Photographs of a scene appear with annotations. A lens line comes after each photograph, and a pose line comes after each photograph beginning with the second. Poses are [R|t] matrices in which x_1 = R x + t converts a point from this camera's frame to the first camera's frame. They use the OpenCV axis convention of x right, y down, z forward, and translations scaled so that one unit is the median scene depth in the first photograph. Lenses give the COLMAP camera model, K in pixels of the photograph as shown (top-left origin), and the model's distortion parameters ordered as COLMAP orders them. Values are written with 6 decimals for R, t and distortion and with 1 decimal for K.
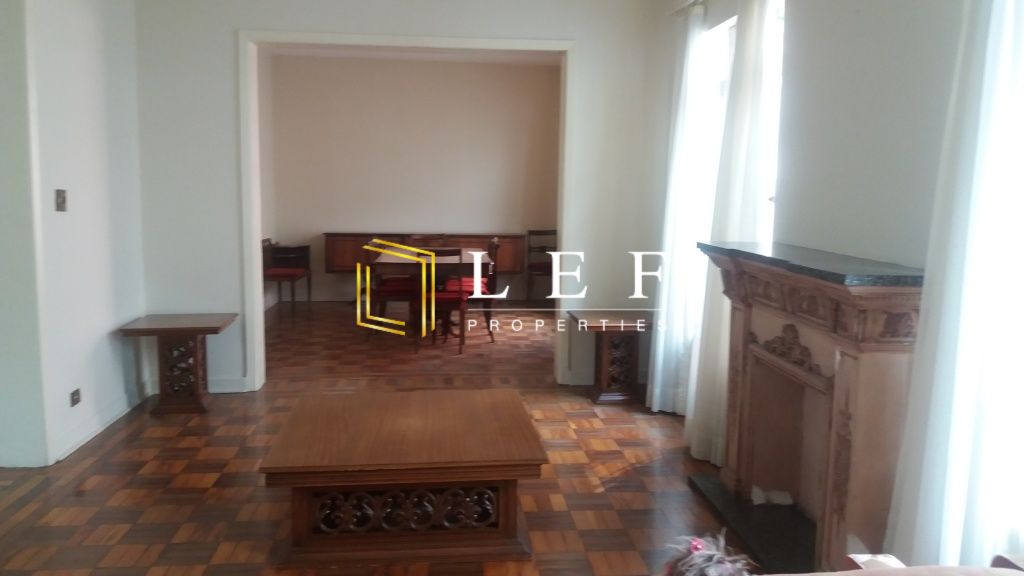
lens RADIAL K [[884.3, 0, 512.0], [0, 884.3, 288.0], [0, 0, 1]] dist [0.173959, -0.259159]
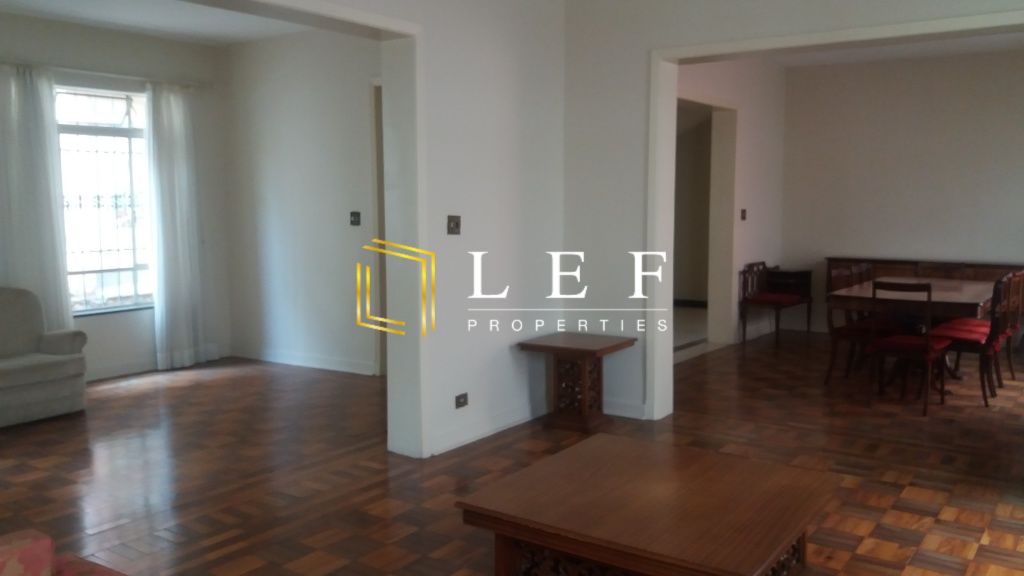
lens RADIAL K [[884.3, 0, 512.0], [0, 884.3, 288.0], [0, 0, 1]] dist [0.173959, -0.259159]
pose [[0.763593, 0.056024, -0.643263, 0.213208], [-0.068721, 0.997622, 0.005311, -0.022461], [0.642031, 0.040150, 0.765627, 0.167322]]
